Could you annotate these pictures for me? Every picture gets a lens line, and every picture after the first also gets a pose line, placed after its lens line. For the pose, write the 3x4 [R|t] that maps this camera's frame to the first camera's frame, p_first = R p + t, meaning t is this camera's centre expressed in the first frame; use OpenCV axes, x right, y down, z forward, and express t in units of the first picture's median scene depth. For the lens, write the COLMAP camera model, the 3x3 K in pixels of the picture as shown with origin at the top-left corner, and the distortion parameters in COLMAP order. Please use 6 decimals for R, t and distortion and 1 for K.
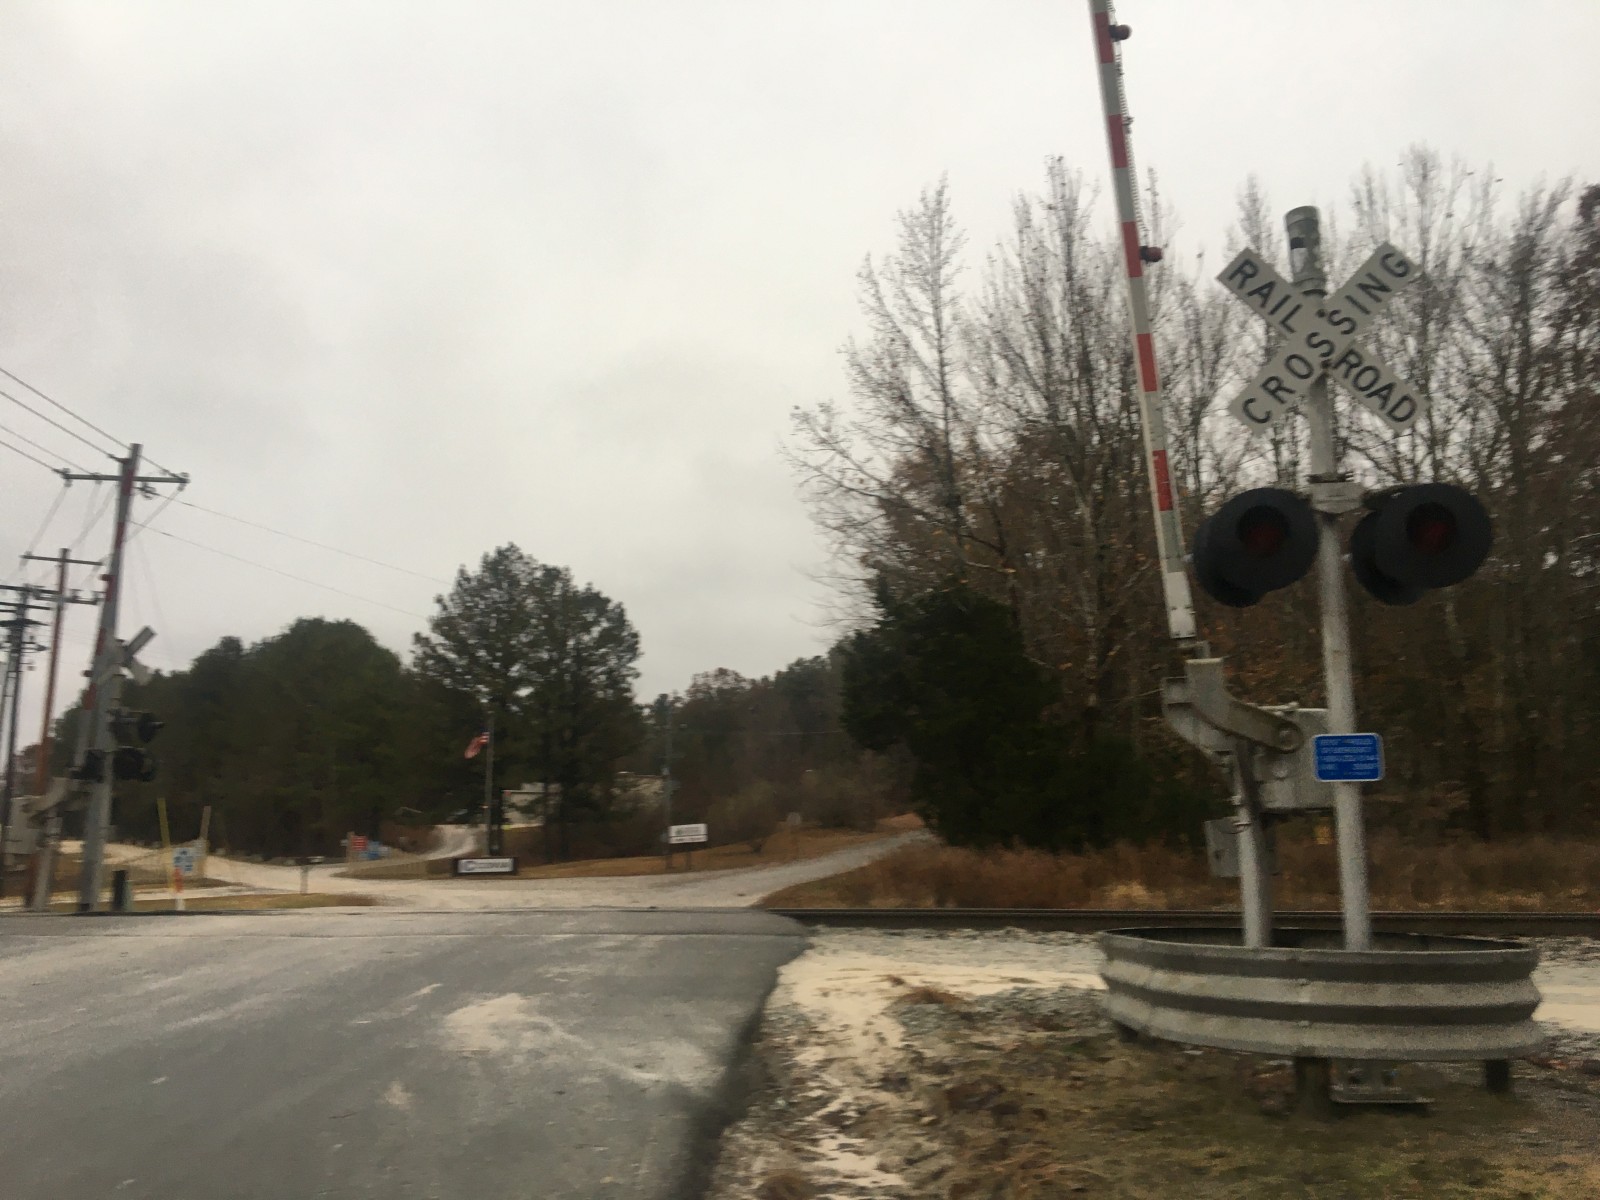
lens RADIAL K [[1357.0, 0, 800.0], [0, 1357.0, 600.0], [0, 0, 1]] dist [0.090800, -0.140198]
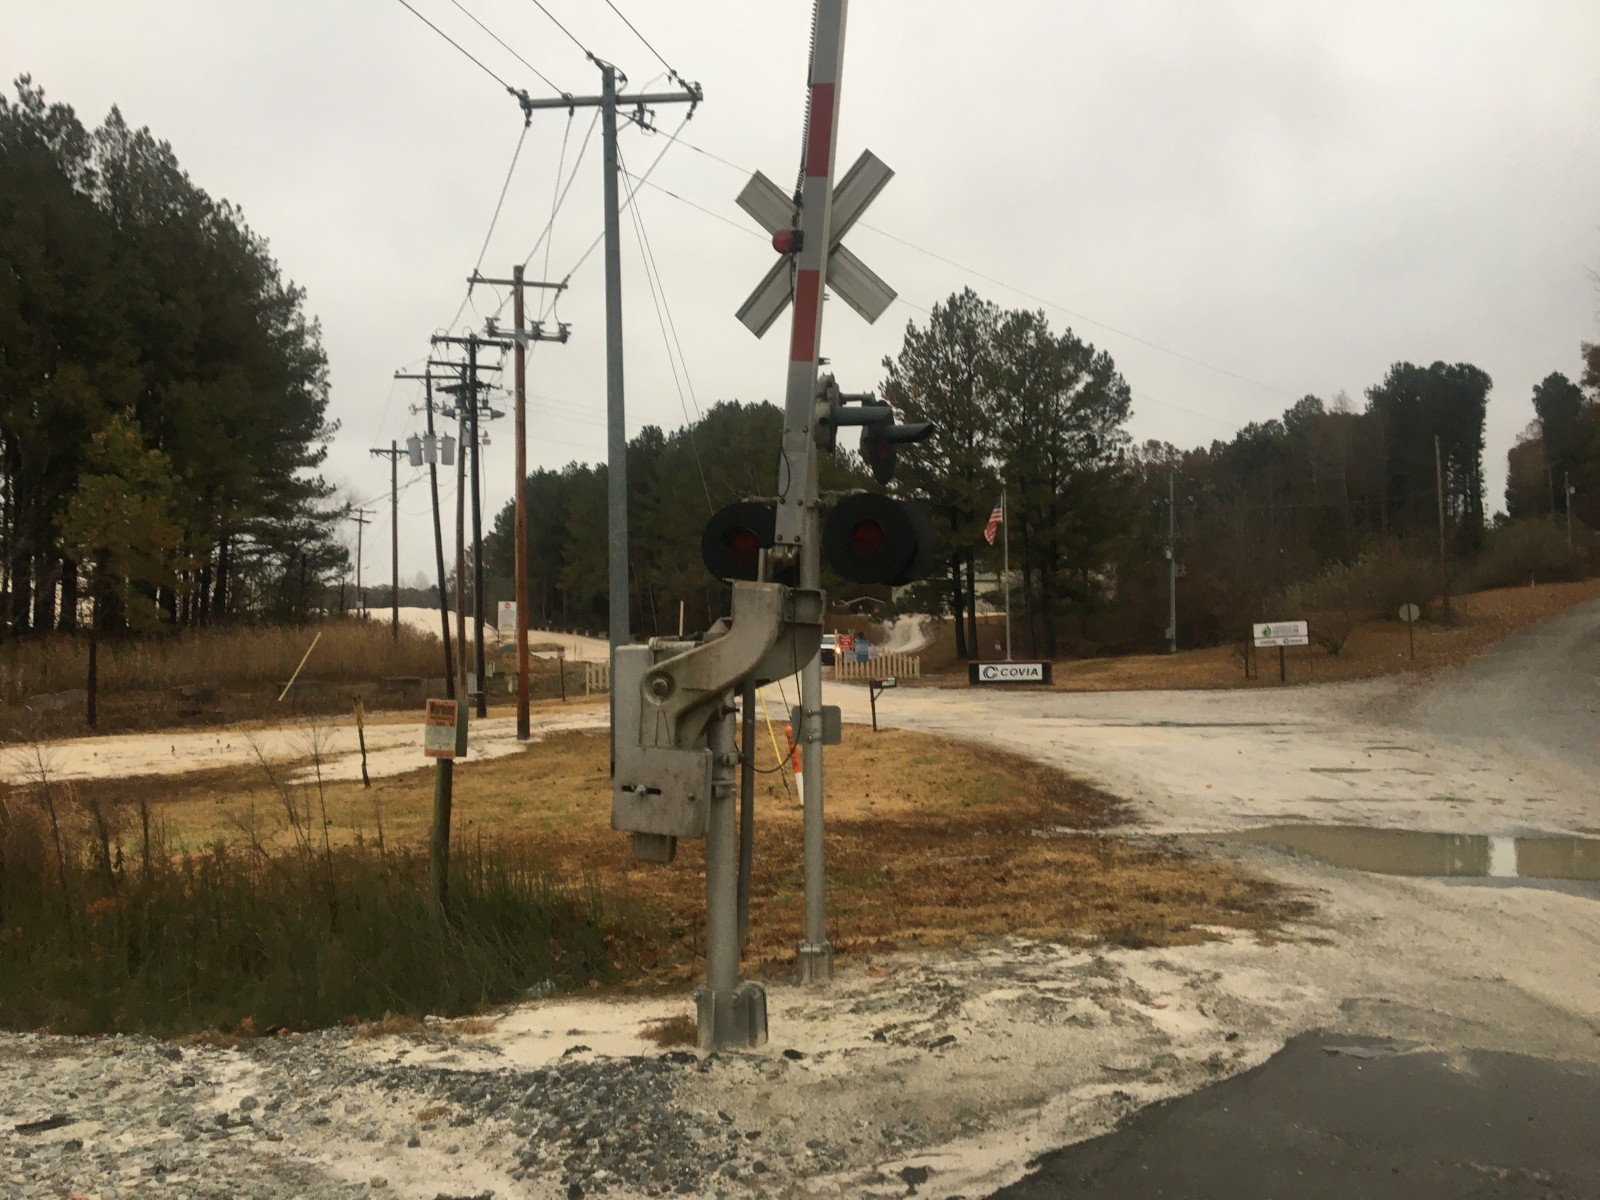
lens RADIAL K [[1357.0, 0, 800.0], [0, 1357.0, 600.0], [0, 0, 1]] dist [0.090800, -0.140198]
pose [[0.963383, -0.014153, -0.267754, -0.452651], [0.055543, 0.987479, 0.147648, 0.091280], [0.262312, -0.157114, 0.952107, 0.728107]]
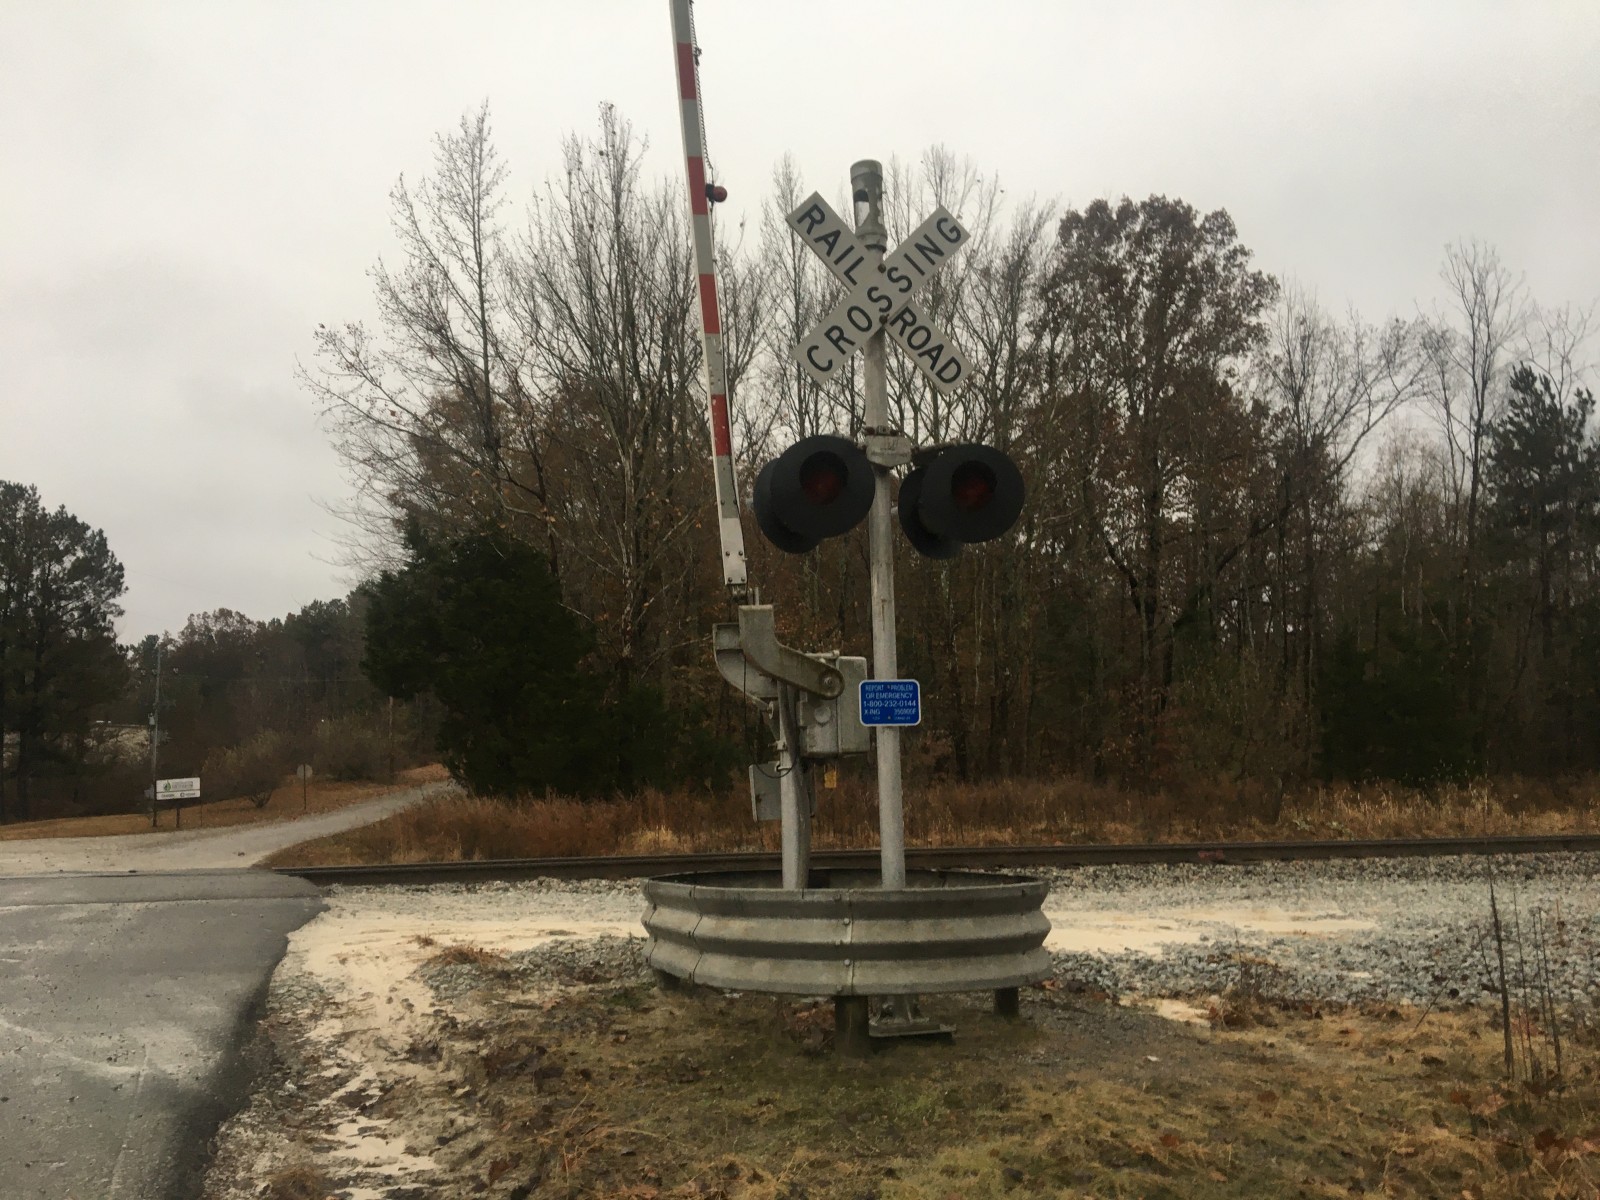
lens RADIAL K [[1356.1, 0, 800.8], [0, 1356.1, 622.0], [0, 0, 1]] dist [0.090844, -0.154356]
pose [[0.941939, 0.029775, 0.334461, -0.004293], [-0.047018, 0.997943, 0.043575, 0.007514], [-0.332476, -0.056771, 0.941402, 0.038243]]
